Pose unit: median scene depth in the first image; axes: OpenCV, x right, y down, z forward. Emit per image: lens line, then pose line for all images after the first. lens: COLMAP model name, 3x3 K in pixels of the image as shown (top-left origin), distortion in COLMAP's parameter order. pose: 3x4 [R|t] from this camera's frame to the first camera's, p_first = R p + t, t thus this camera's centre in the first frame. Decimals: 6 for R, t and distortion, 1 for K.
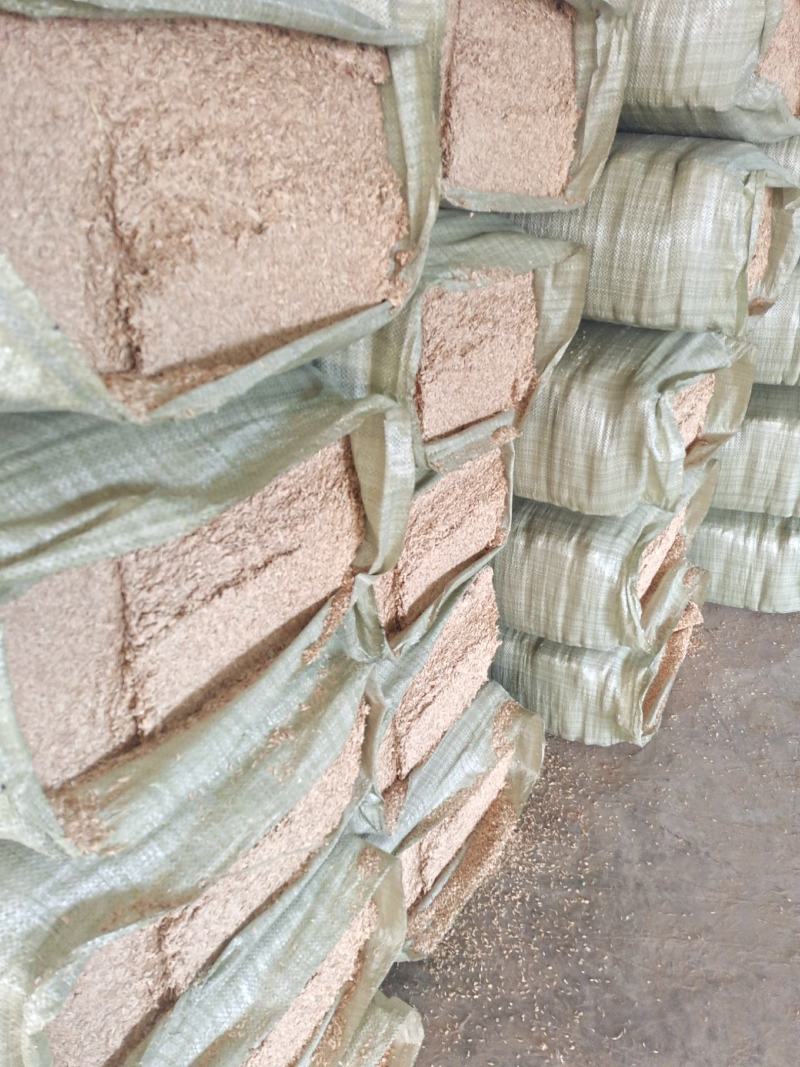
lens RADIAL K [[858.8, 0, 400.0], [0, 858.8, 533.5], [0, 0, 1]] dist [0.020001, -0.093058]
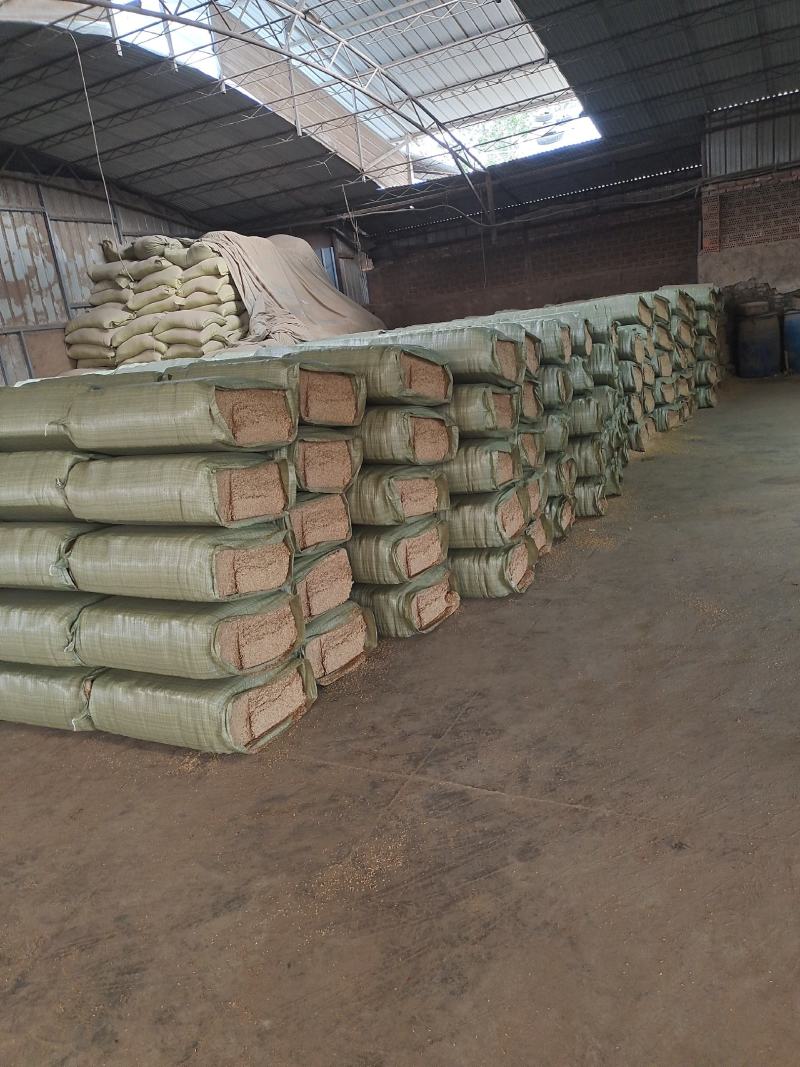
lens RADIAL K [[858.8, 0, 400.0], [0, 858.8, 533.5], [0, 0, 1]] dist [0.020001, -0.093058]
pose [[0.998457, -0.046869, -0.029776, 0.821599], [0.035112, 0.948335, -0.315322, 1.959070], [0.043016, 0.313790, 0.948518, -3.702095]]
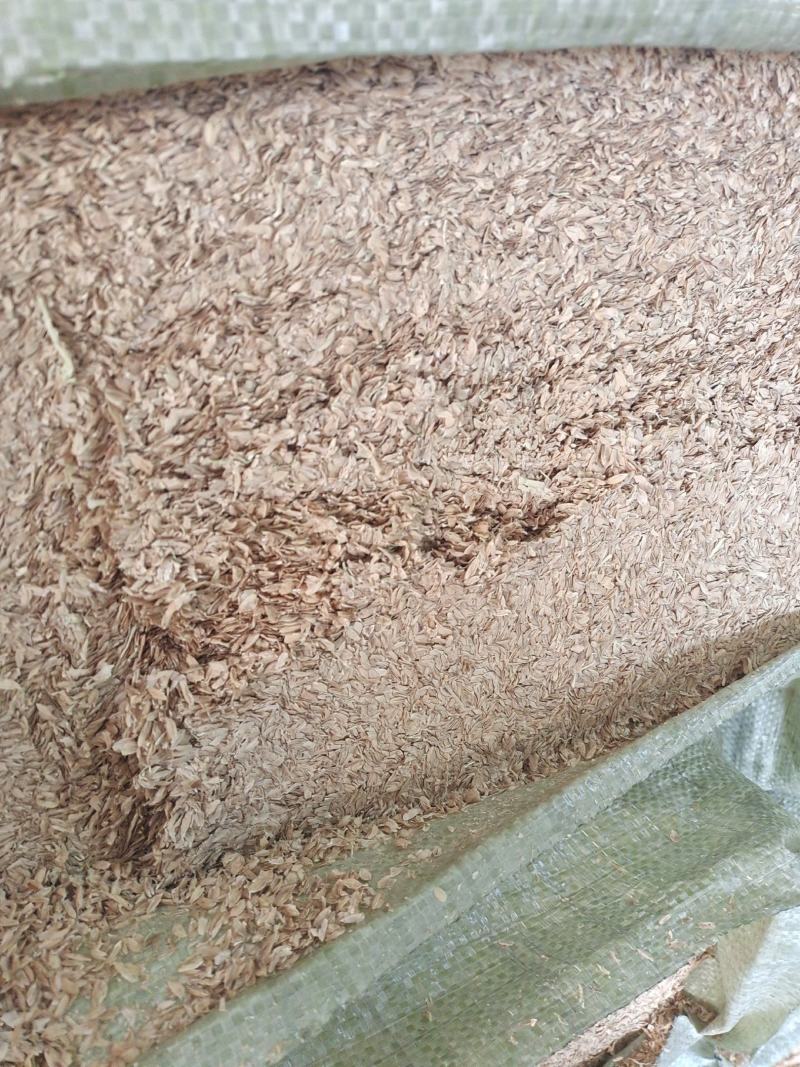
lens RADIAL K [[858.8, 0, 400.0], [0, 858.8, 533.5], [0, 0, 1]] dist [0.020001, -0.093058]
pose [[0.845294, 0.236831, -0.478945, -0.014415], [-0.200755, 0.971495, 0.126076, -0.383310], [0.495151, -0.010421, 0.868744, 0.579107]]
